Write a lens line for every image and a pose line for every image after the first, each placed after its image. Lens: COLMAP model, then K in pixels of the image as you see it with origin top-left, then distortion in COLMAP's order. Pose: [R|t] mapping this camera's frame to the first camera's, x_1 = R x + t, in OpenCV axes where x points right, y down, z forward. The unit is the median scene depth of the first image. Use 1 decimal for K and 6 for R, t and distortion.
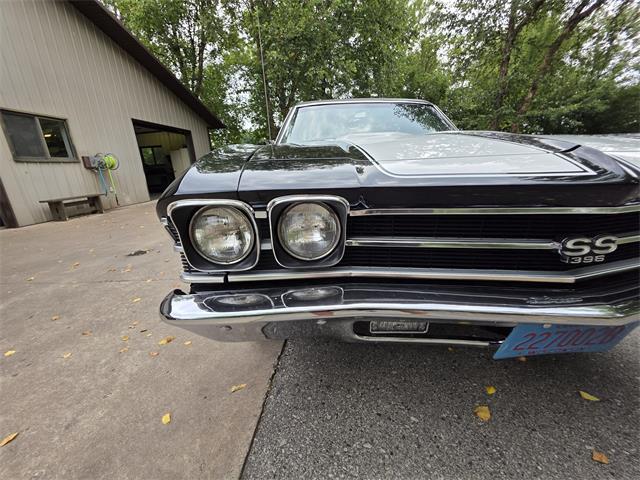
lens RADIAL K [[257.5, 0, 322.6], [0, 257.5, 236.9], [0, 0, 1]] dist [0.002435, 0.000011]
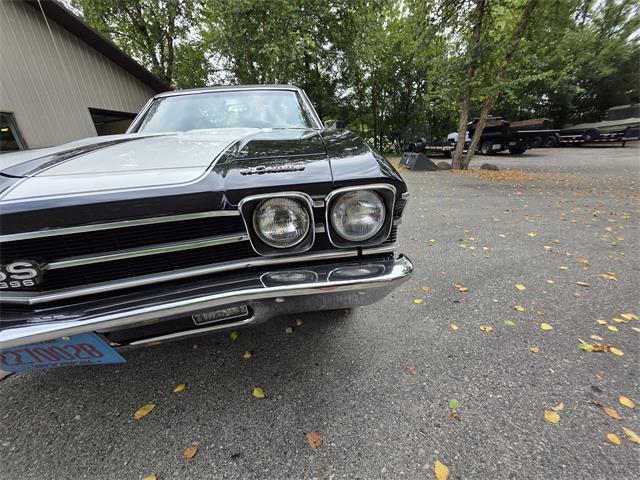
lens RADIAL K [[260.6, 0, 322.0], [0, 260.6, 238.1], [0, 0, 1]] dist [0.002984, -0.000187]
pose [[0.999239, -0.028854, -0.026237, 0.216879], [0.030670, 0.996957, 0.071667, -0.012836], [0.024089, -0.072417, 0.997083, -0.000650]]
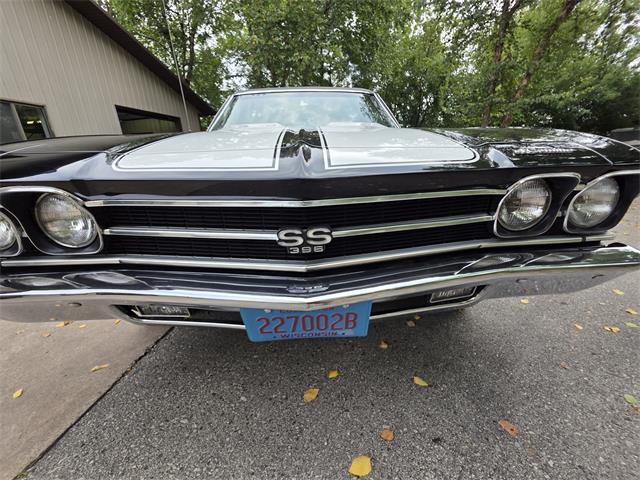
lens RADIAL K [[260.9, 0, 321.5], [0, 260.9, 235.3], [0, 0, 1]] dist [0.000924, 0.000757]
pose [[0.999761, 0.012614, -0.017845, 0.104753], [-0.012035, 0.999409, 0.032212, -0.000772], [0.018241, -0.031990, 0.999322, -0.007095]]
